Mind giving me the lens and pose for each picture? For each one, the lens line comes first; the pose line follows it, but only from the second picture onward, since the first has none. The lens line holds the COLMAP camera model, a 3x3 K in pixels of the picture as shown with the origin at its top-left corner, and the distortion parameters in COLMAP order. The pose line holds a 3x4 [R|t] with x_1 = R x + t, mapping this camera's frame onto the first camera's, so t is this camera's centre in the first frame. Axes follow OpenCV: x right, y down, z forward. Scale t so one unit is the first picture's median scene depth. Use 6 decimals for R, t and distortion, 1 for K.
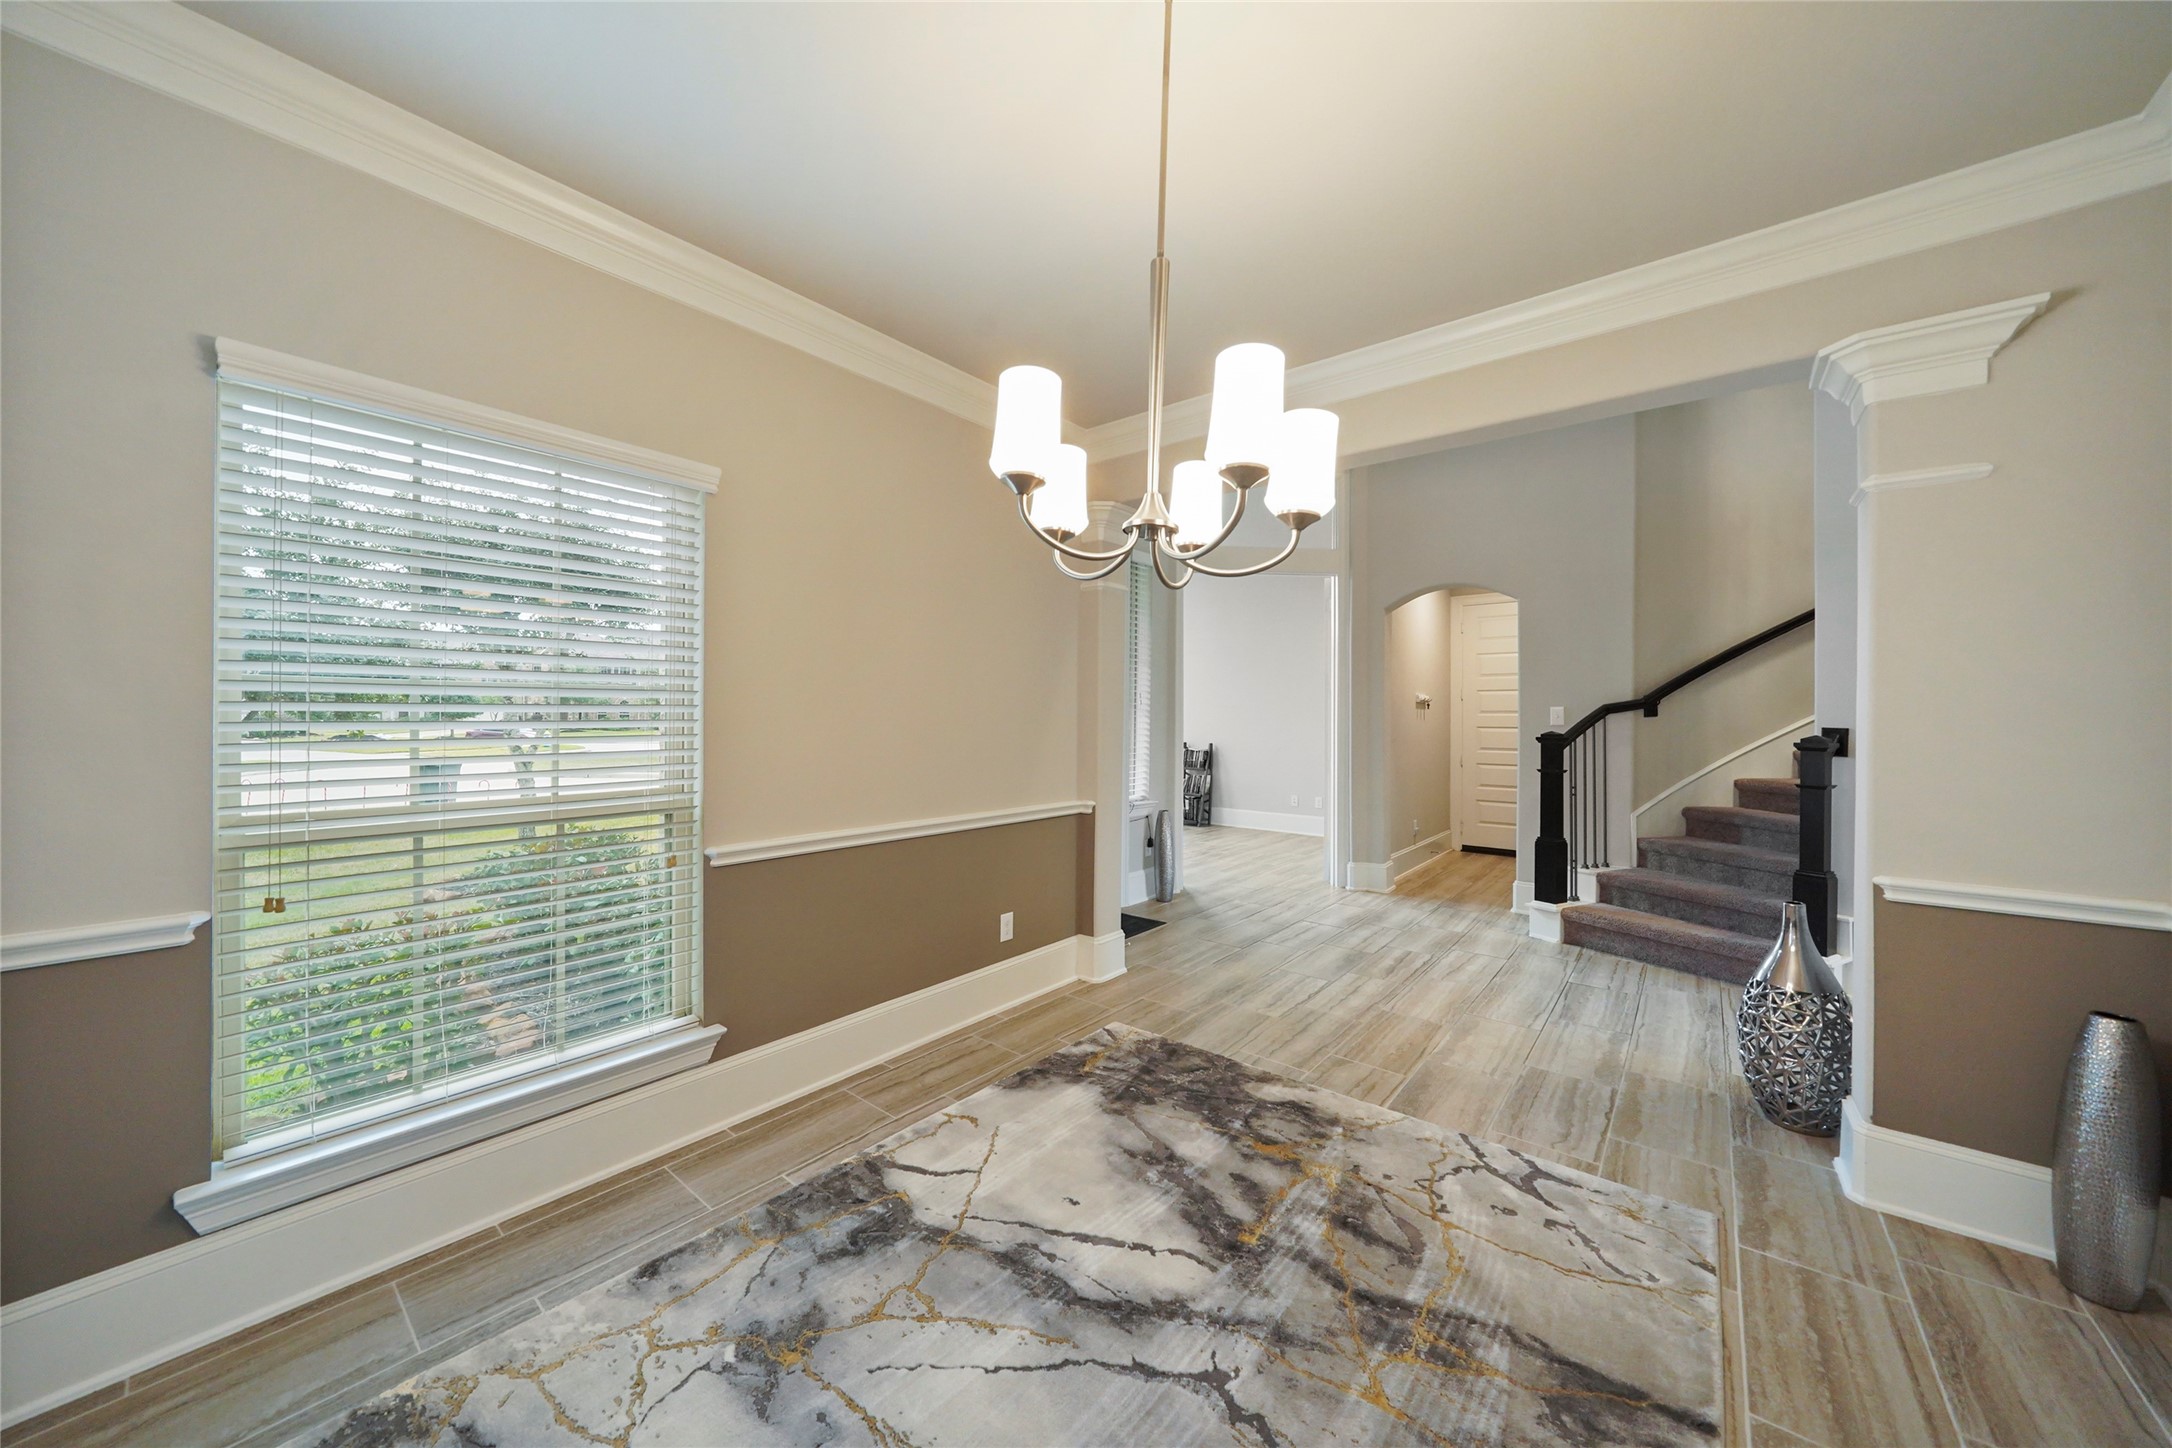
lens RADIAL K [[759.8, 0, 1090.2], [0, 759.8, 721.0], [0, 0, 1]] dist [0.005972, -0.000547]
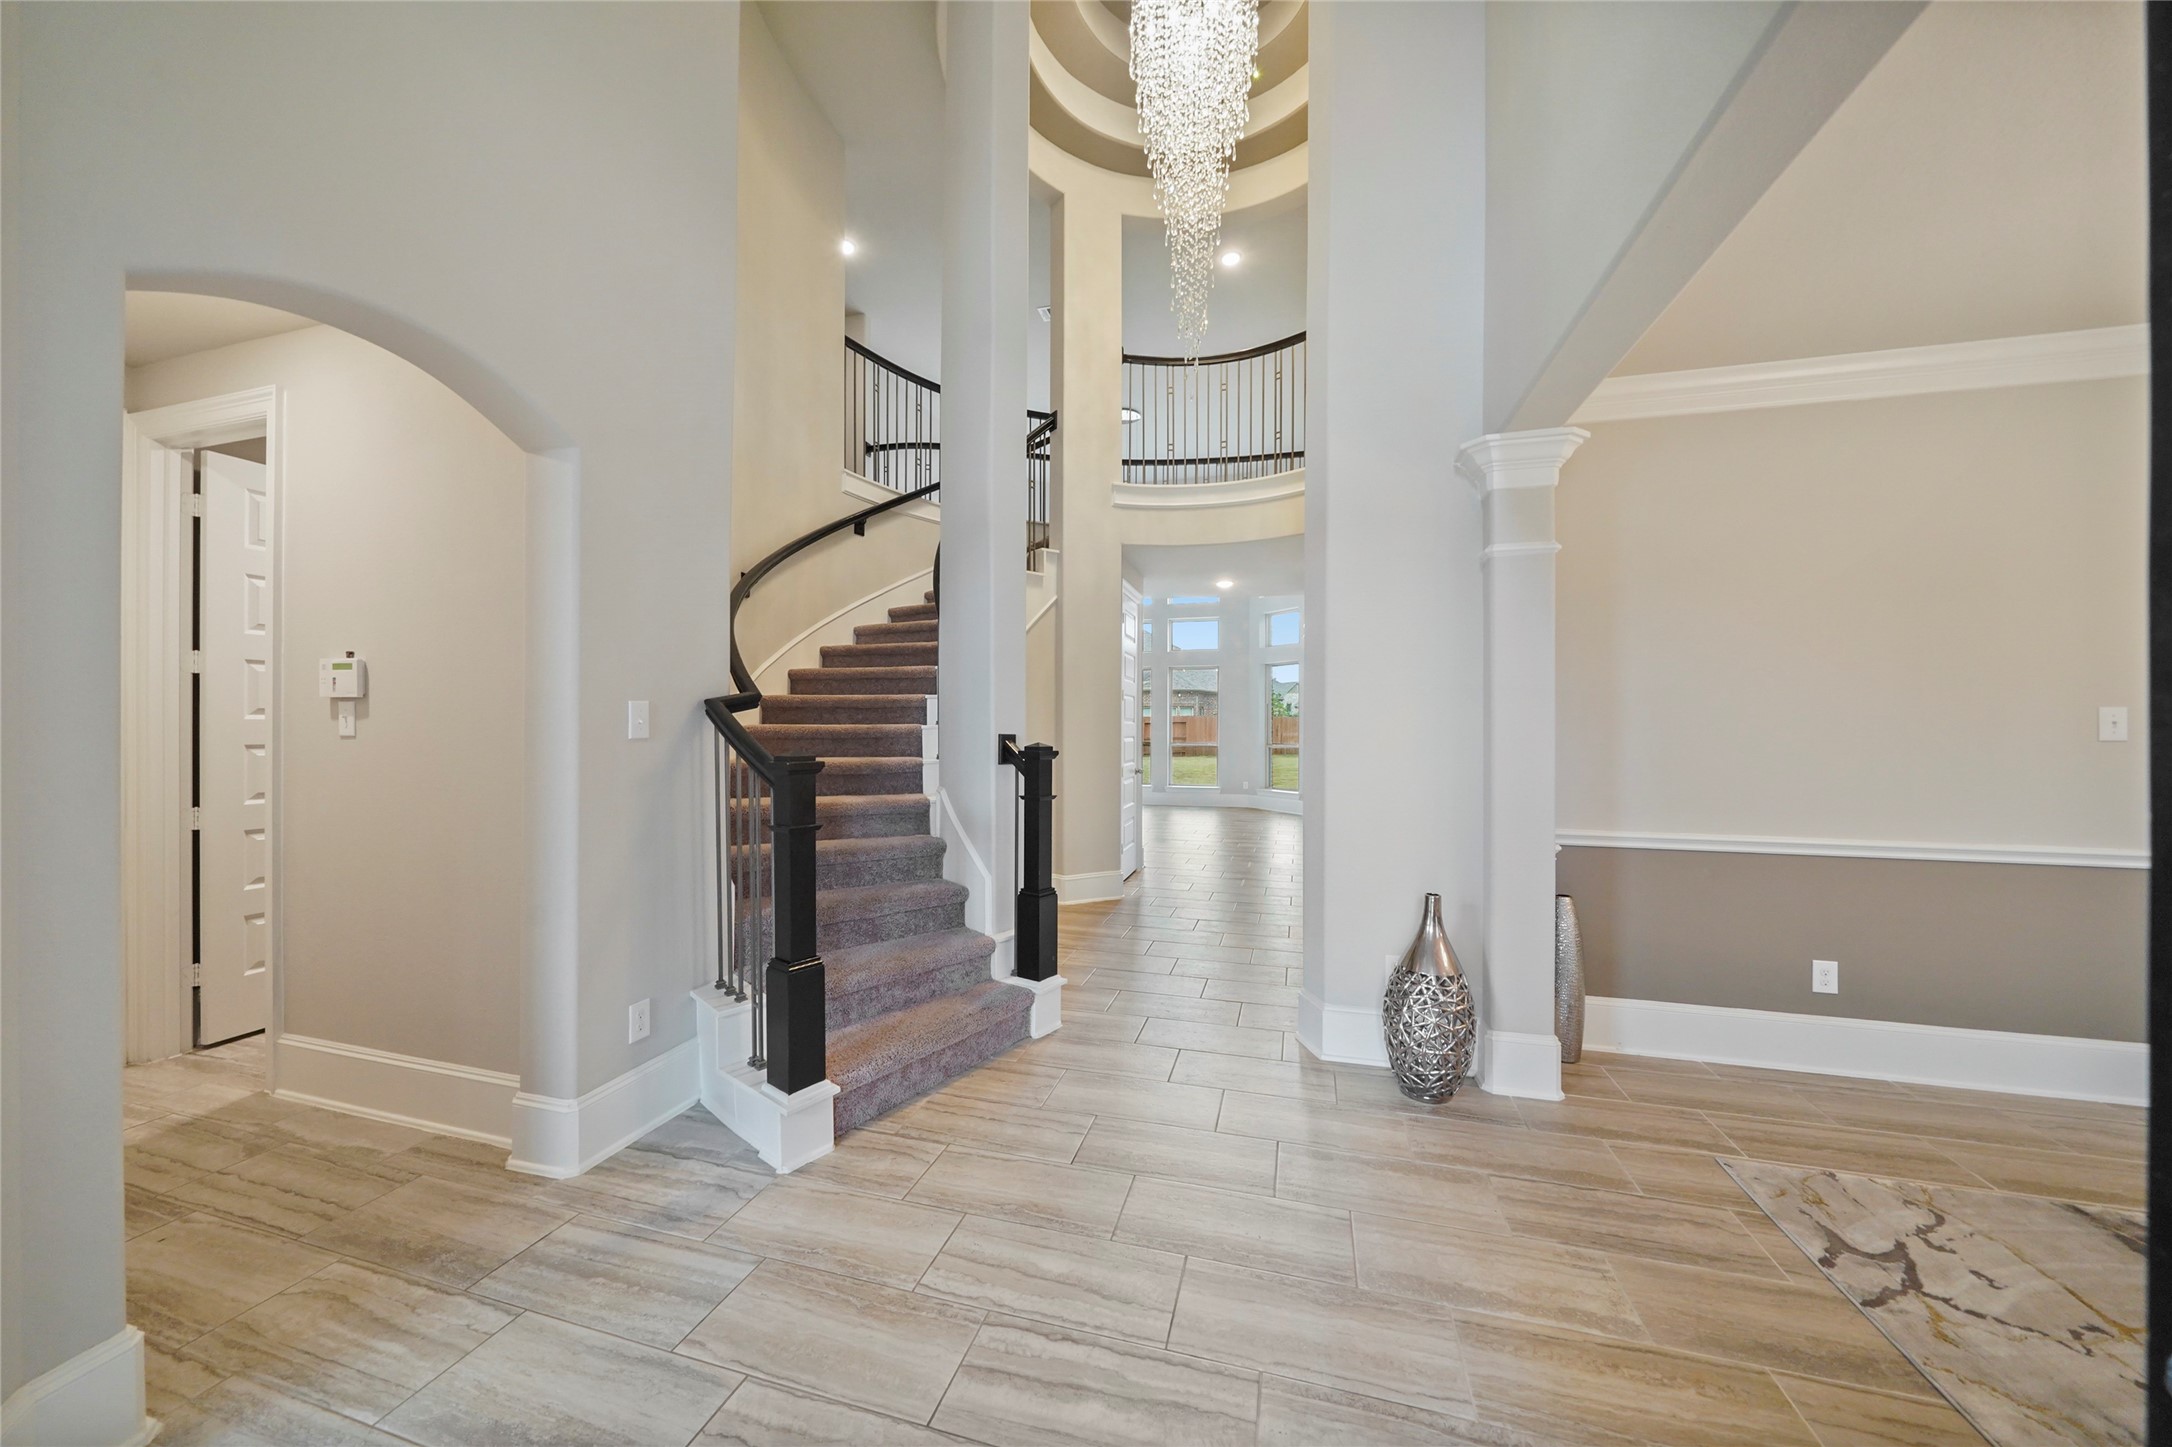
lens RADIAL K [[759.8, 0, 1089.2], [0, 759.8, 721.3], [0, 0, 1]] dist [0.005972, -0.000547]
pose [[-0.398949, -0.009974, 0.916919, 0.093222], [-0.006436, 0.999947, 0.008077, -0.016165], [-0.916951, -0.002679, -0.398992, 1.581331]]
